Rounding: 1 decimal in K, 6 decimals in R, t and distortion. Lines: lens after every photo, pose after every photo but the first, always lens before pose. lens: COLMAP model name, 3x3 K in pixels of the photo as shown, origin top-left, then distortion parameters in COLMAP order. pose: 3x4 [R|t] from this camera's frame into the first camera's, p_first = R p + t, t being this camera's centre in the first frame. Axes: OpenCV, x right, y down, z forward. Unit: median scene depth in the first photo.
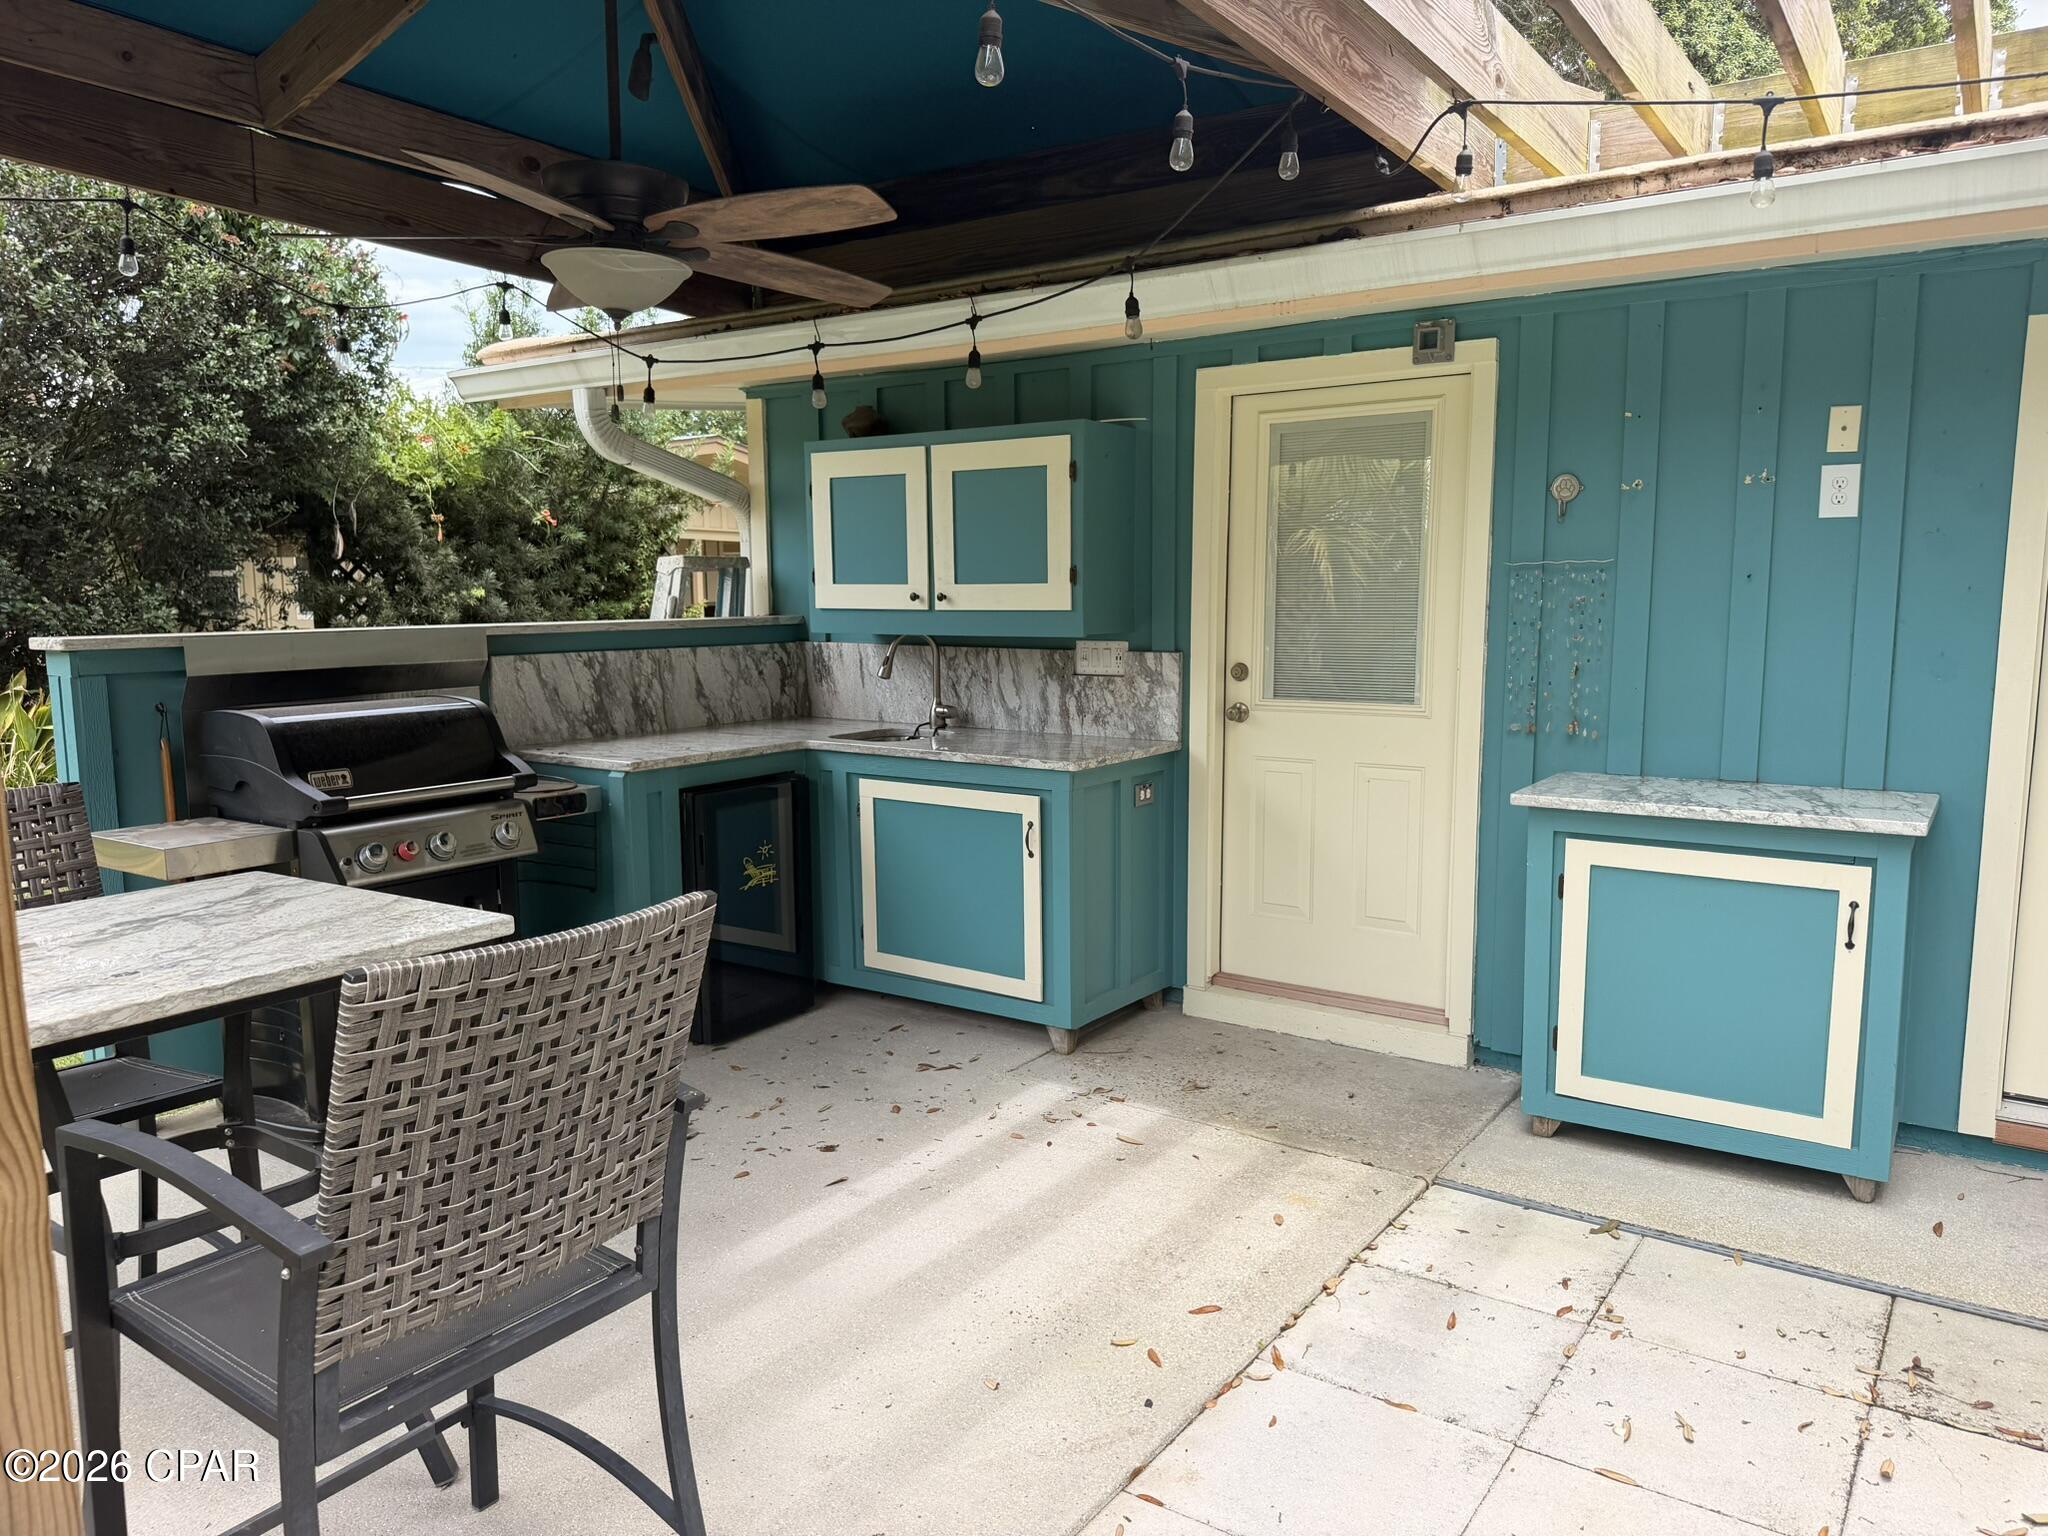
lens RADIAL K [[1431.9, 0, 1037.4], [0, 1431.9, 773.8], [0, 0, 1]] dist [0.095976, -0.140852]
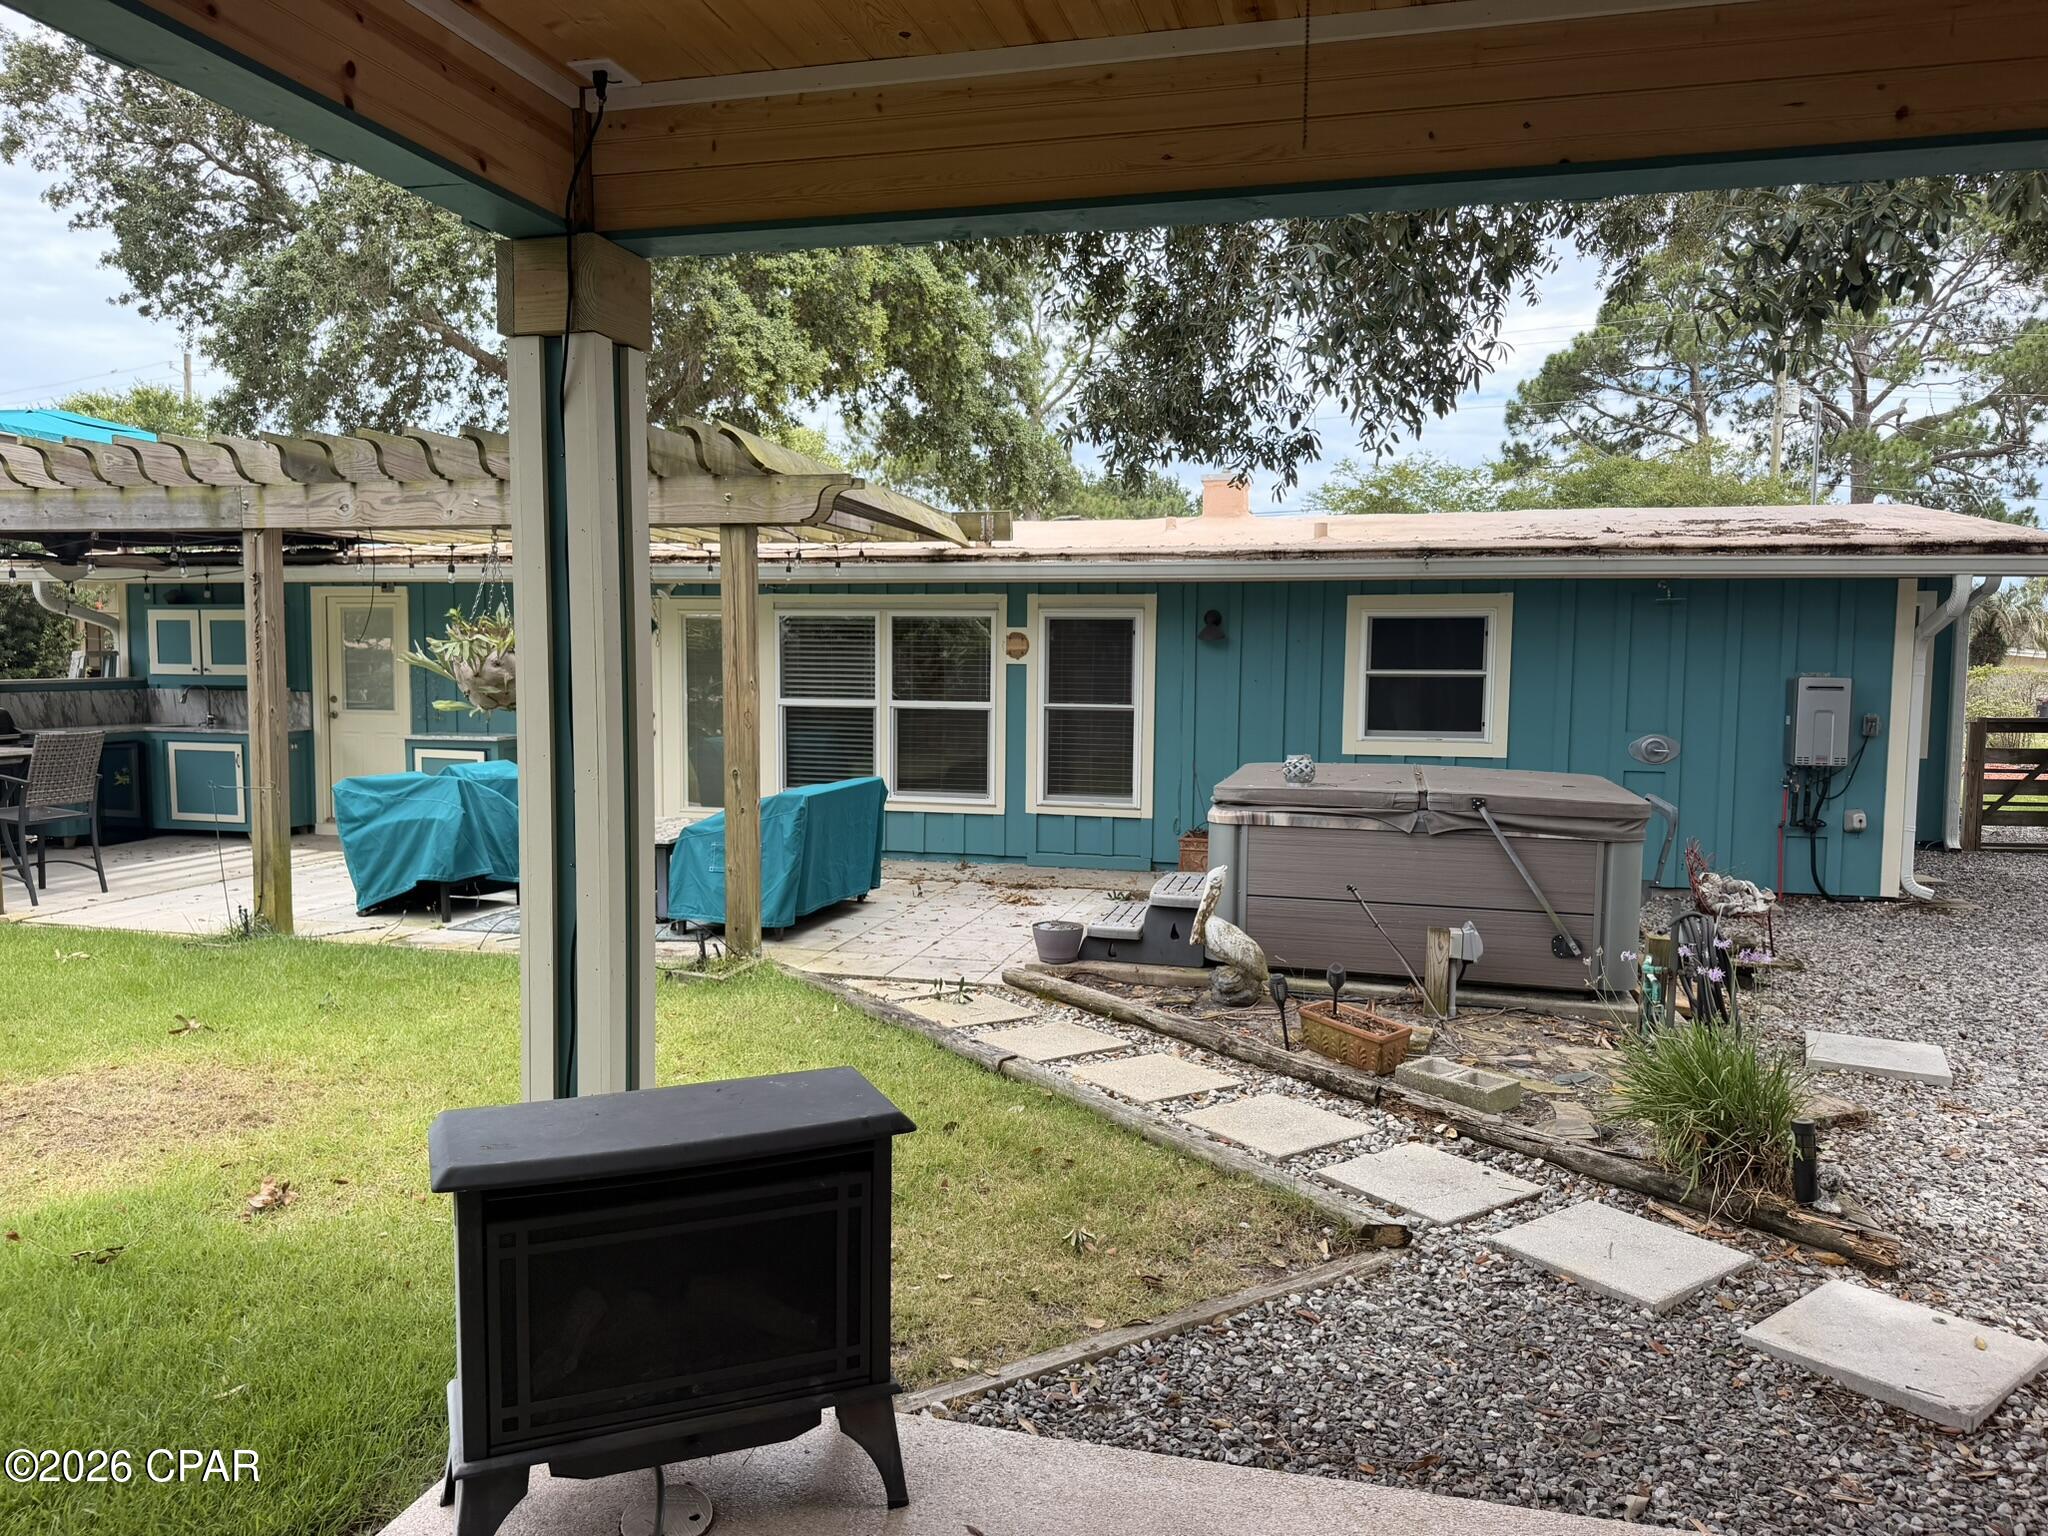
lens RADIAL K [[1453.2, 0, 1024.0], [0, 1453.2, 768.0], [0, 0, 1]] dist [0.010840, -0.007940]
pose [[0.939858, -0.014391, 0.341261, 0.377332], [0.031412, 0.998520, -0.044403, 0.191875], [-0.340117, 0.052452, 0.938919, -1.736695]]
